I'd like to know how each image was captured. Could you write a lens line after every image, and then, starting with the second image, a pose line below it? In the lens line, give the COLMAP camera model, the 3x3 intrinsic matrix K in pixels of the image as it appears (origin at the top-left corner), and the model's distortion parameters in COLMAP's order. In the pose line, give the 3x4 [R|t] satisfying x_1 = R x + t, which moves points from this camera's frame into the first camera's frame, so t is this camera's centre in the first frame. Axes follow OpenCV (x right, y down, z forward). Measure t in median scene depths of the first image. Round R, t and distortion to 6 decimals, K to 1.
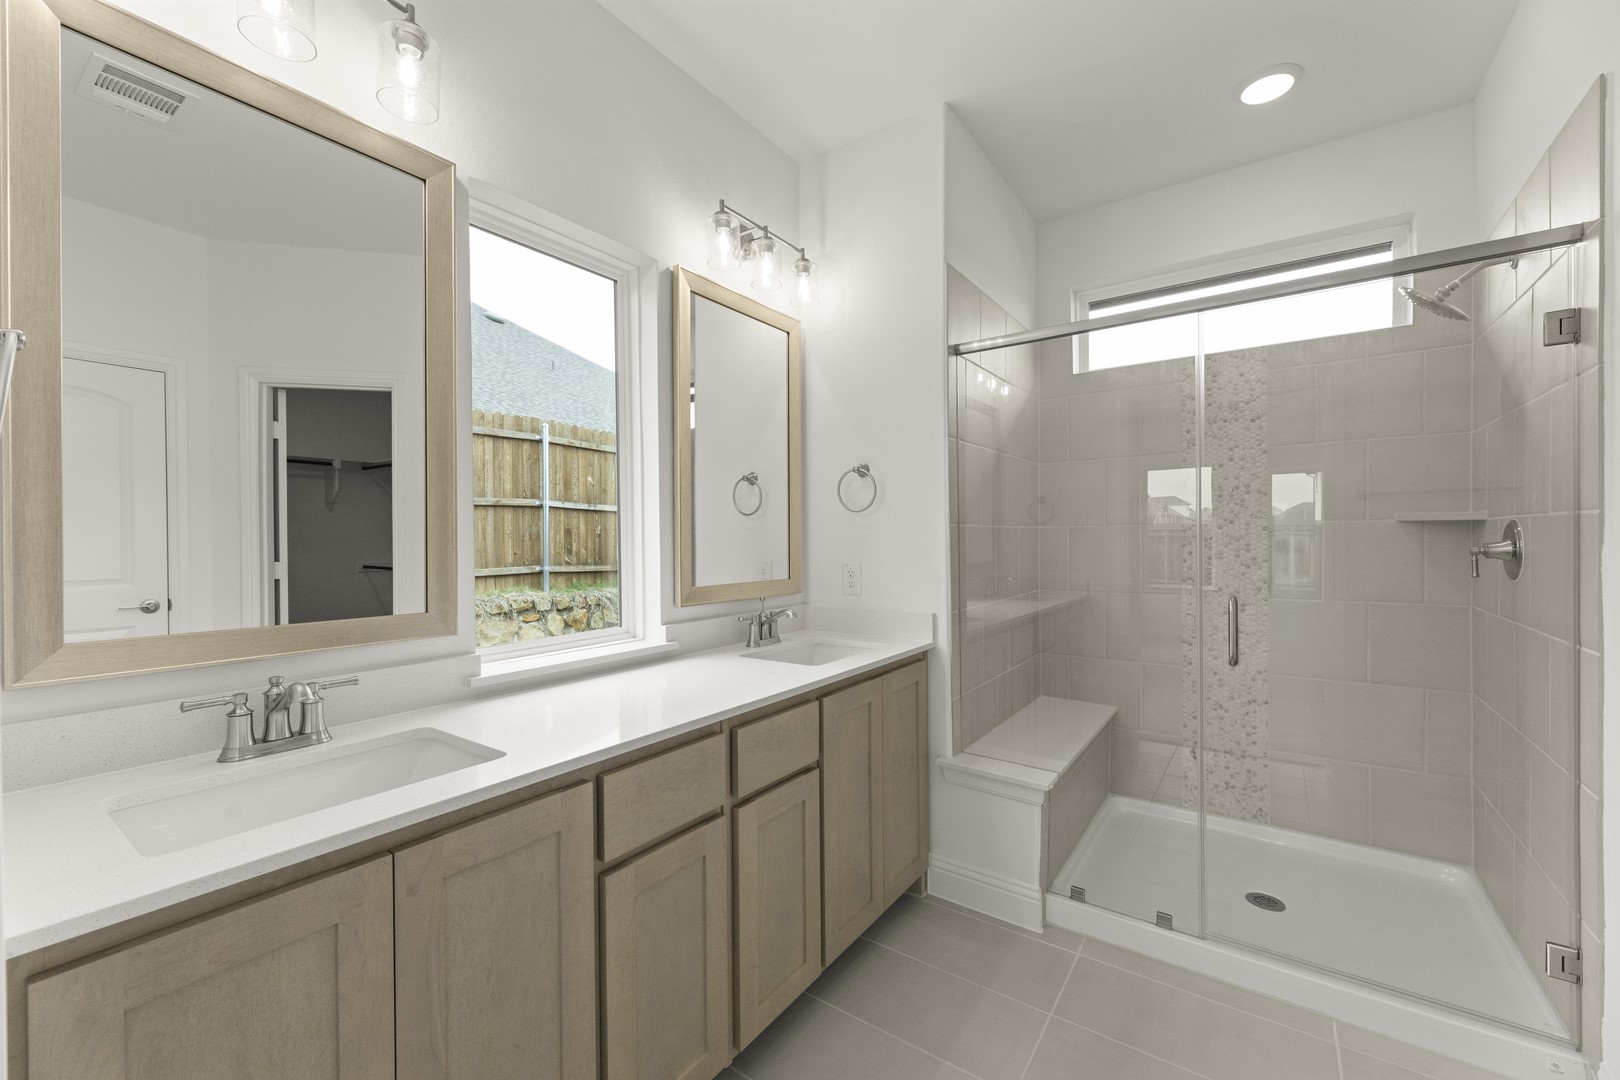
lens RADIAL K [[637.3, 0, 808.8], [0, 637.3, 536.8], [0, 0, 1]] dist [-0.007432, 0.000263]
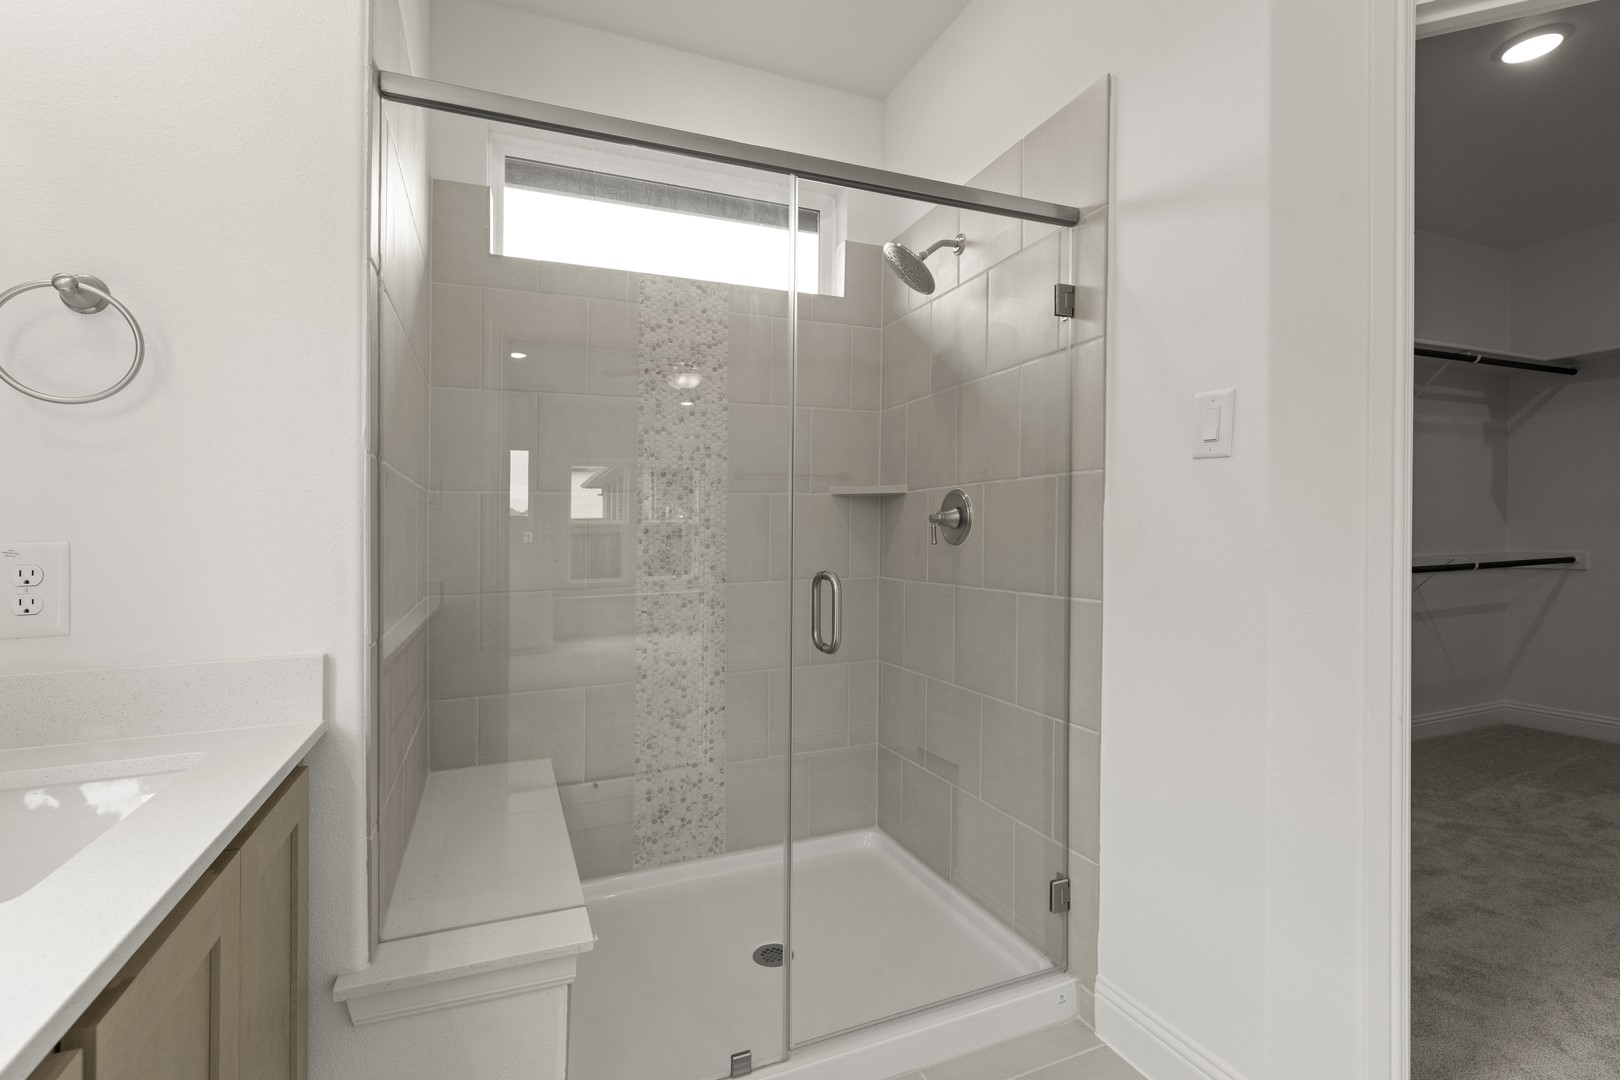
lens RADIAL K [[740.1, 0, 809.0], [0, 740.1, 526.7], [0, 0, 1]] dist [0.005042, 0.000673]
pose [[0.519237, 0.008528, 0.854588, -0.059026], [0.007430, 0.999867, -0.014492, 0.036830], [-0.854598, 0.013875, 0.519104, 0.394031]]
